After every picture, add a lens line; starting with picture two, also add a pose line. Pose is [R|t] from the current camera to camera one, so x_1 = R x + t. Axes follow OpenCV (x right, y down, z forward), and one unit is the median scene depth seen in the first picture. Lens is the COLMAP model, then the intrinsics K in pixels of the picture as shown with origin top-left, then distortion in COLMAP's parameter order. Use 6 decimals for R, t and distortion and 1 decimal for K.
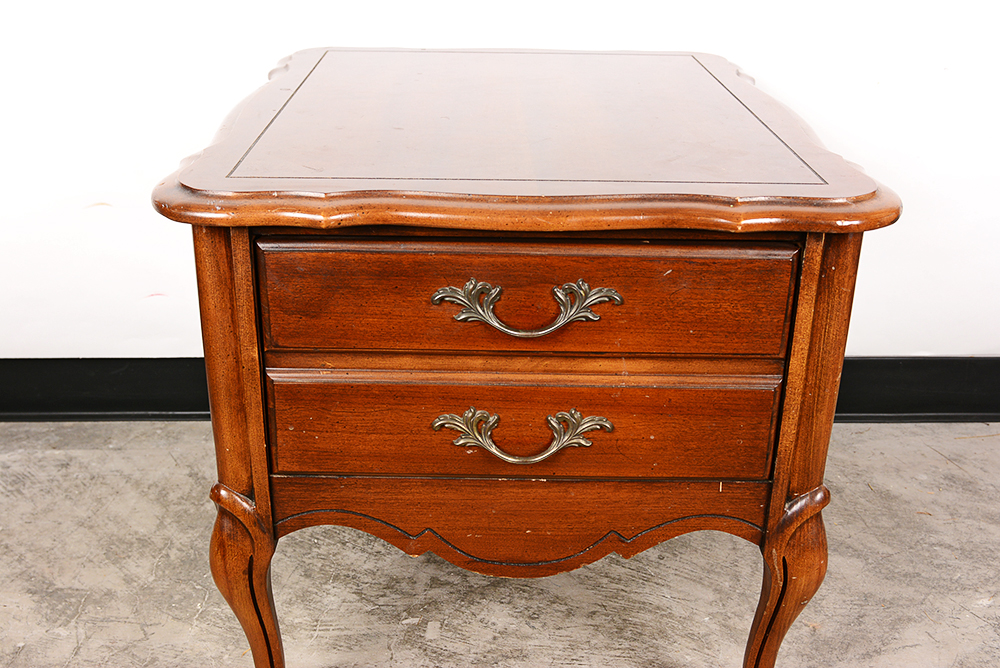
lens RADIAL K [[1134.4, 0, 500.0], [0, 1134.4, 334.0], [0, 0, 1]] dist [-0.013565, -0.024946]
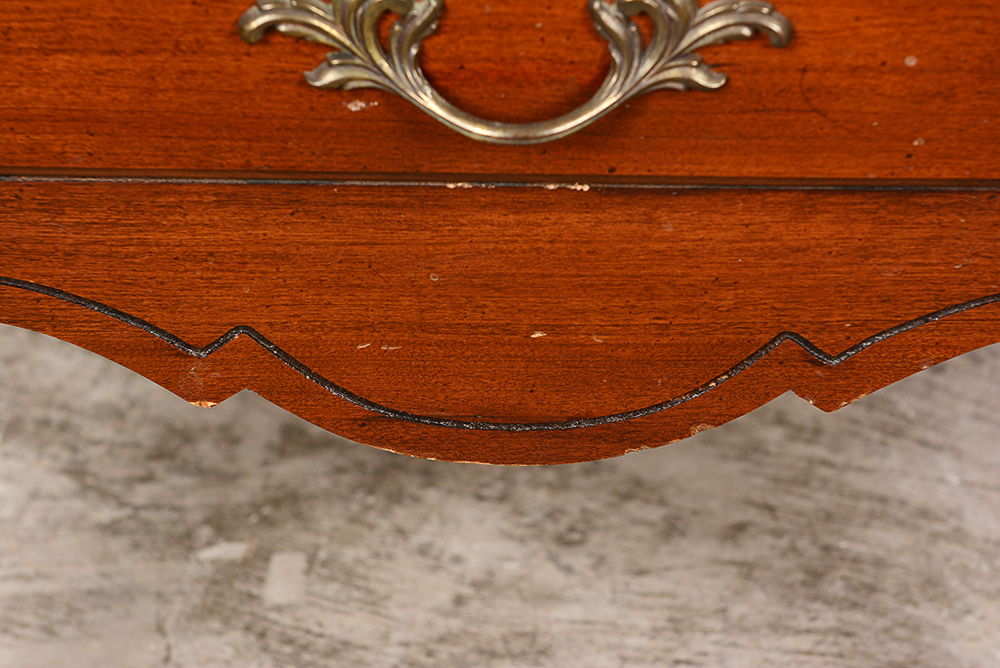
lens RADIAL K [[2986.6, 0, 500.0], [0, 2986.6, 334.0], [0, 0, 1]] dist [0.100641, 0.073918]
pose [[0.999932, -0.001227, -0.011556, 0.025506], [0.003663, 0.977008, 0.213172, -0.017005], [0.011028, -0.213200, 0.976946, 0.137285]]
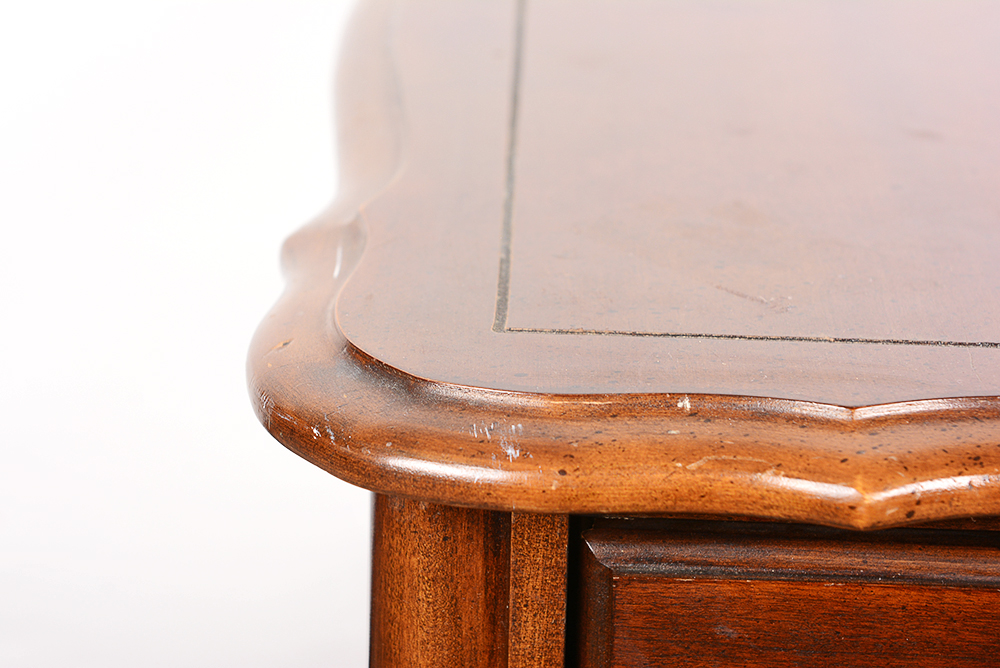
lens RADIAL K [[2986.6, 0, 500.0], [0, 2986.6, 334.0], [0, 0, 1]] dist [0.100641, 0.073918]
pose [[0.999361, 0.023857, -0.026605, -0.205947], [-0.024954, 0.998818, -0.041705, -0.097122], [0.025579, 0.042343, 0.998776, 0.176752]]
